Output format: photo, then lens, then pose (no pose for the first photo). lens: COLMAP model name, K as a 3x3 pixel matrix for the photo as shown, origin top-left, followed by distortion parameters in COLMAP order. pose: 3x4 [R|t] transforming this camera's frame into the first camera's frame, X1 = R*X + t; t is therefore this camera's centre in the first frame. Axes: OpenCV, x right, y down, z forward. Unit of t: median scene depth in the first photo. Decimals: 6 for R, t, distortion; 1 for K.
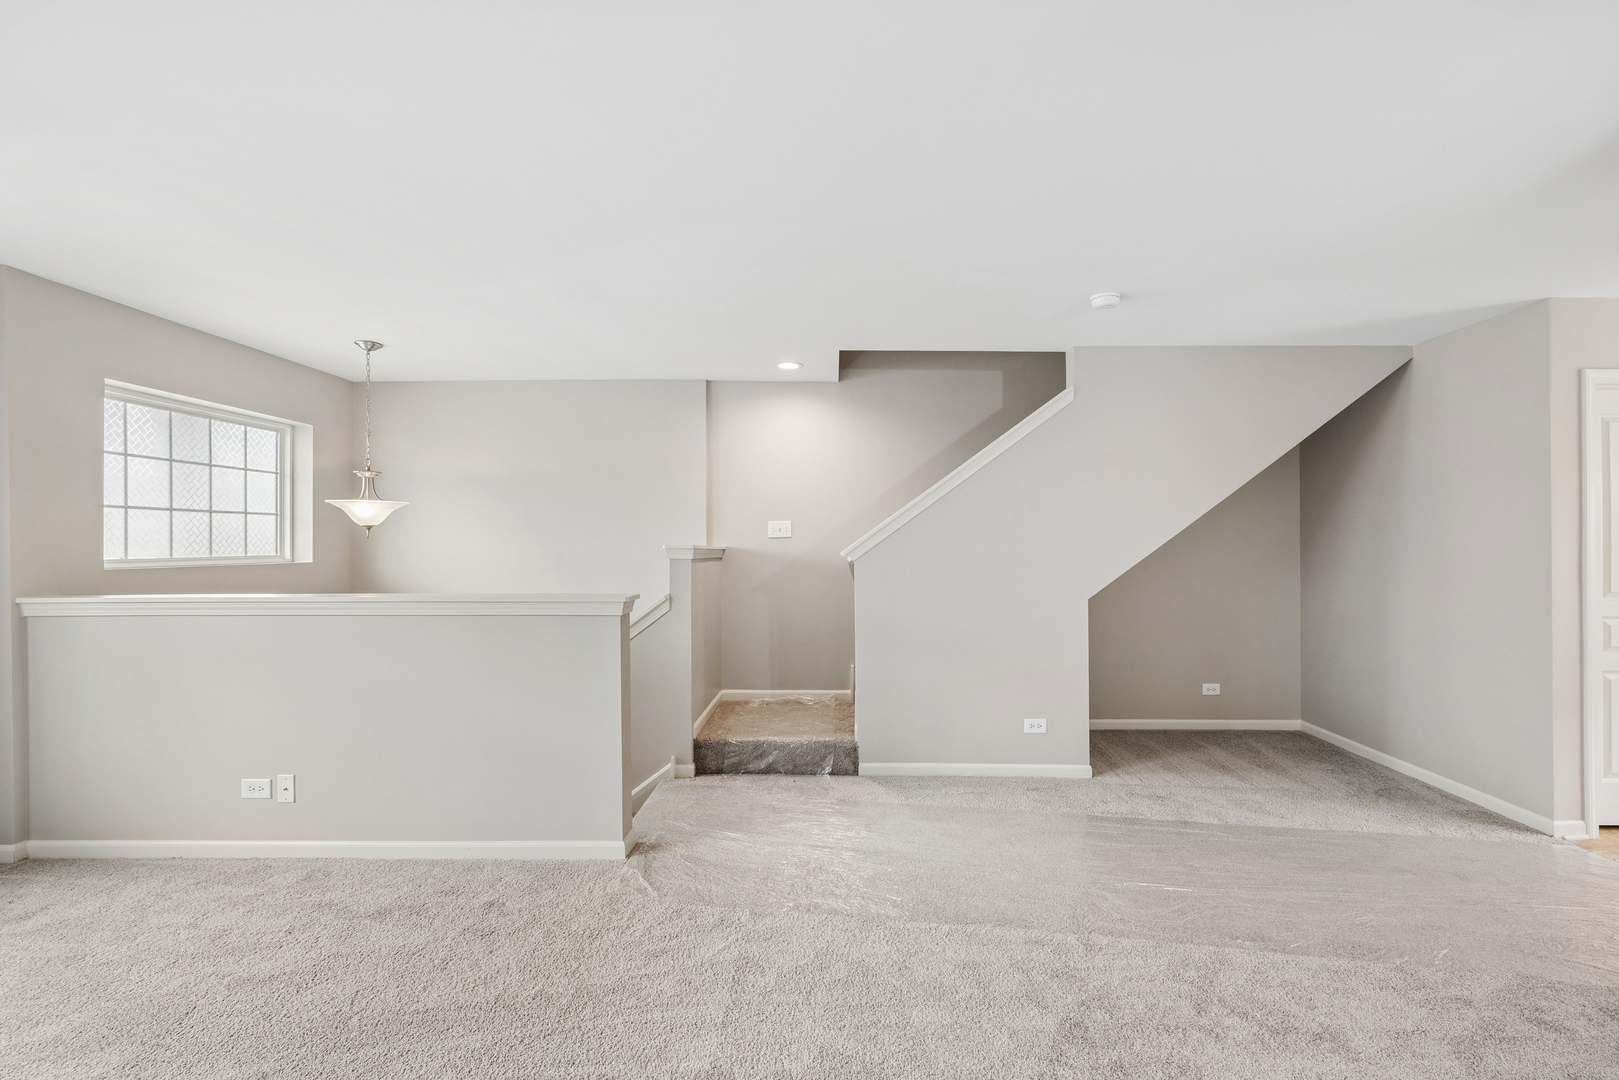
lens RADIAL K [[718.3, 0, 809.1], [0, 718.3, 532.2], [0, 0, 1]] dist [-0.005340, -0.000266]
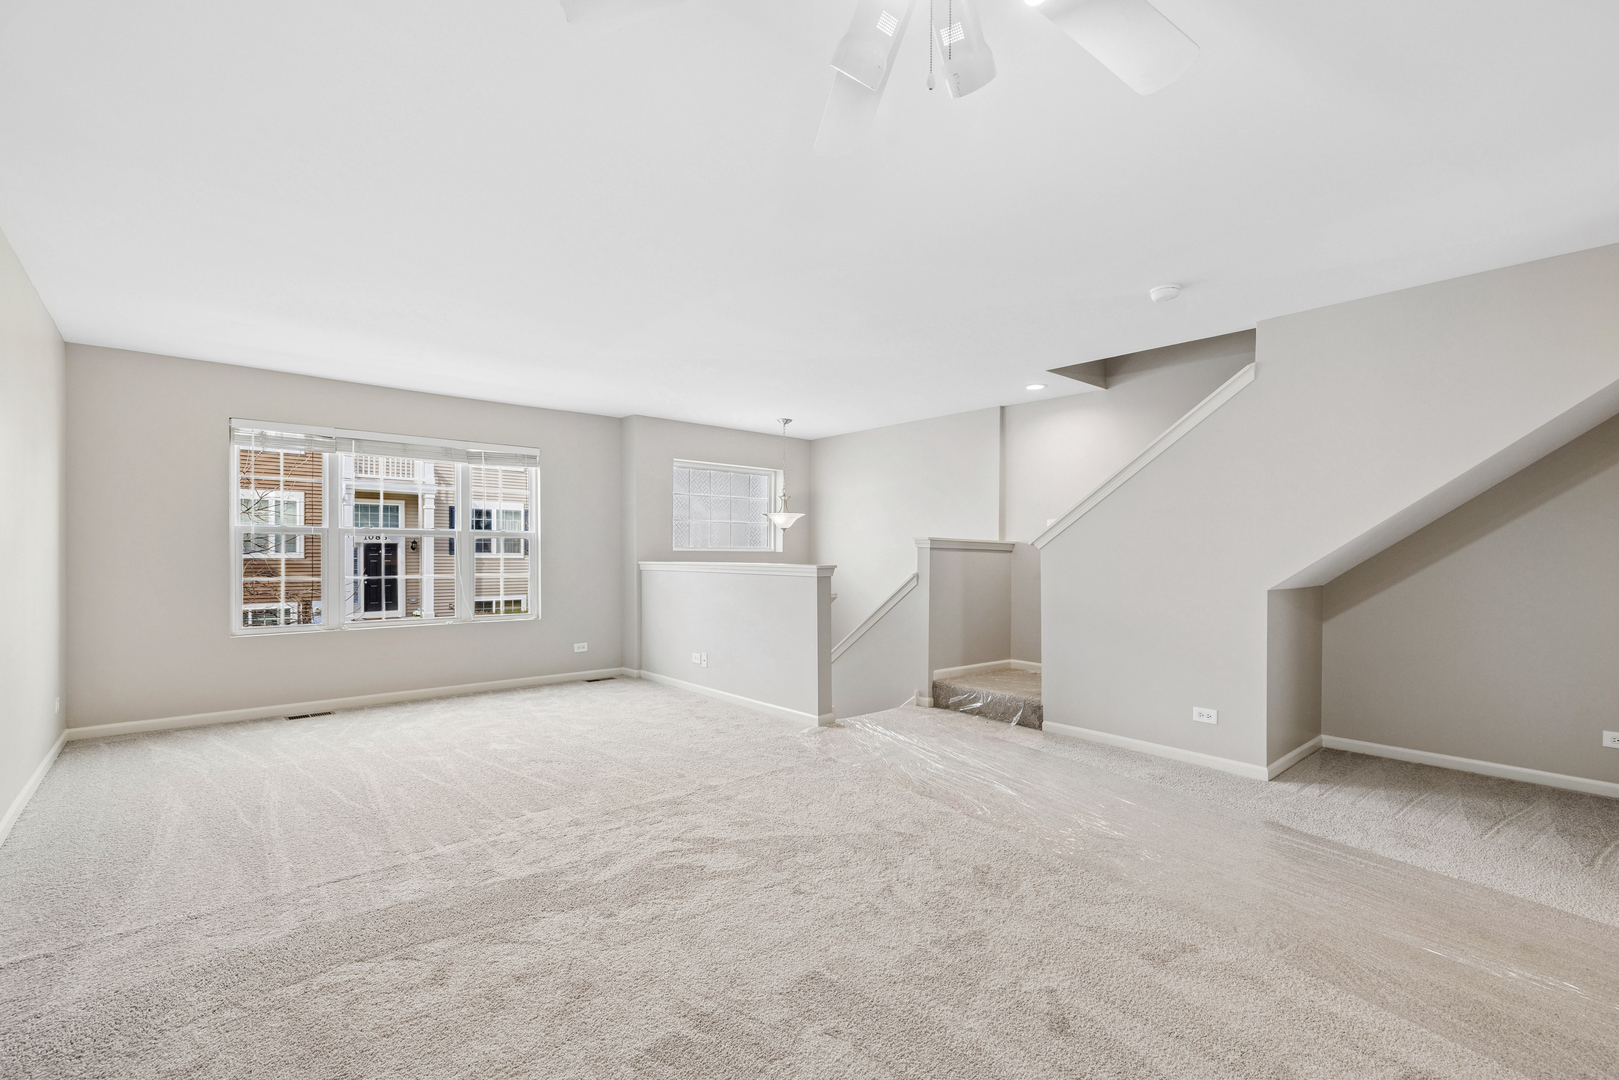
lens RADIAL K [[693.1, 0, 816.1], [0, 693.1, 549.6], [0, 0, 1]] dist [-0.000085, -0.000008]
pose [[0.672817, 0.001223, -0.739808, 0.662308], [0.001806, 0.999993, 0.003296, 0.036682], [0.739807, -0.003554, 0.672810, -0.040595]]
